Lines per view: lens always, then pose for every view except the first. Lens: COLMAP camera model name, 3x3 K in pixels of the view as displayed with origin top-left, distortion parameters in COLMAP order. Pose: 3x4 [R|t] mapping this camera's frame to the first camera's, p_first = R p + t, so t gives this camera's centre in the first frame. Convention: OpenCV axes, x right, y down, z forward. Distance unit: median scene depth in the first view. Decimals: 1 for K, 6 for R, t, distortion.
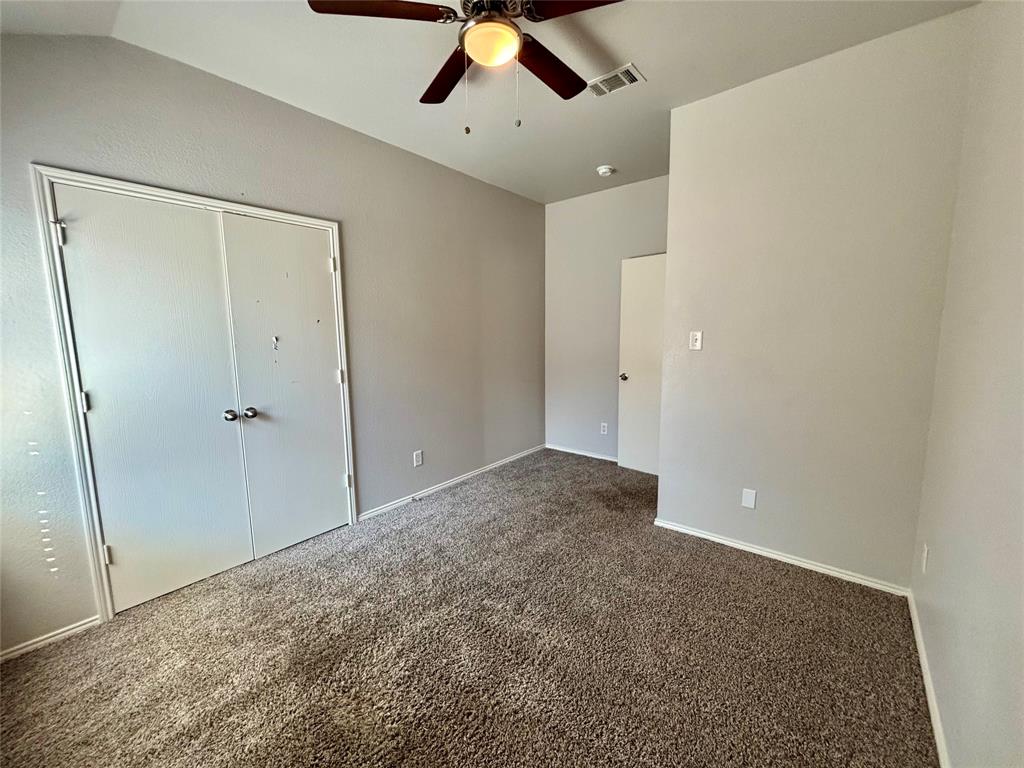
lens RADIAL K [[411.7, 0, 513.0], [0, 411.7, 386.0], [0, 0, 1]] dist [0.000039, 0.000461]
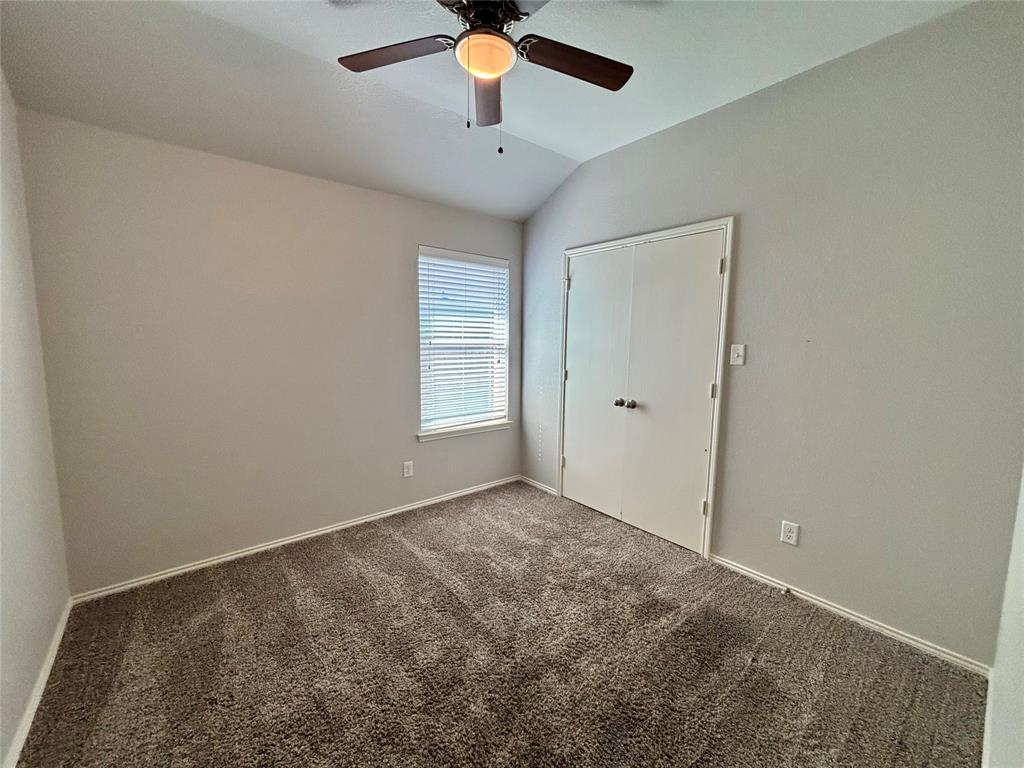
lens RADIAL K [[411.7, 0, 507.5], [0, 411.7, 381.5], [0, 0, 1]] dist [0.000039, 0.000461]
pose [[-0.184270, 0.127146, -0.974617, 0.613773], [-0.137422, 0.978525, 0.153638, -0.137463], [0.973221, 0.162245, -0.162840, 0.818949]]
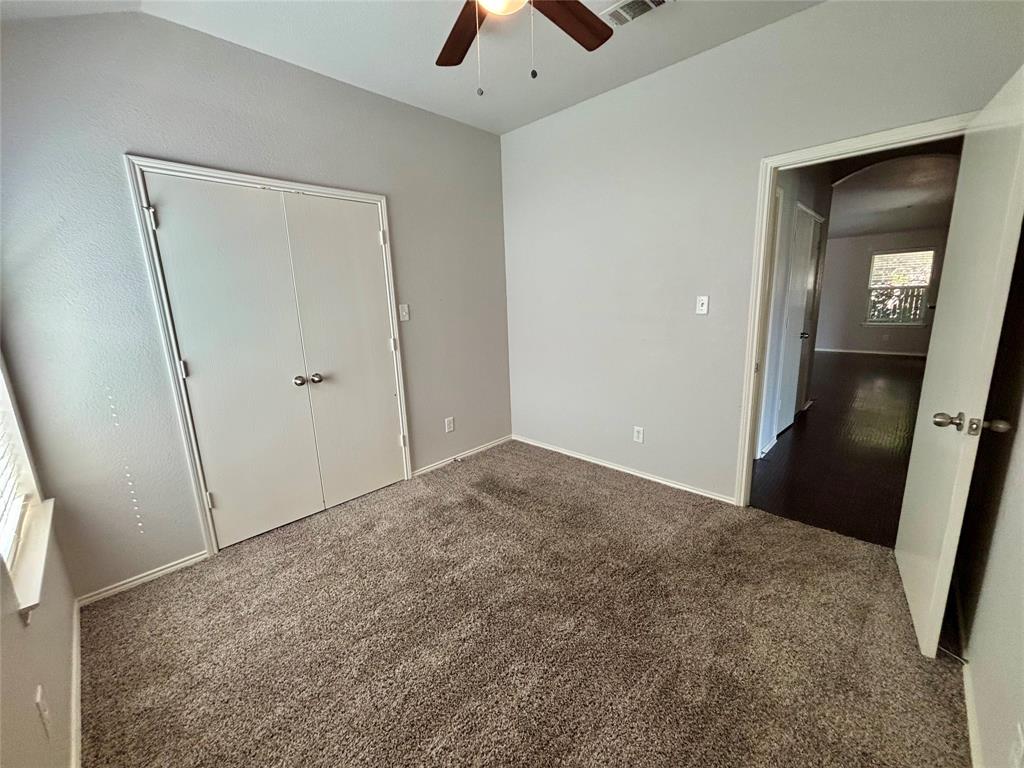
lens RADIAL K [[411.7, 0, 505.4], [0, 411.7, 384.5], [0, 0, 1]] dist [0.000039, 0.000461]
pose [[0.997423, -0.007230, -0.071387, -0.055646], [0.012285, 0.997427, 0.070629, 0.009788], [0.070692, -0.071324, 0.994945, -0.057481]]
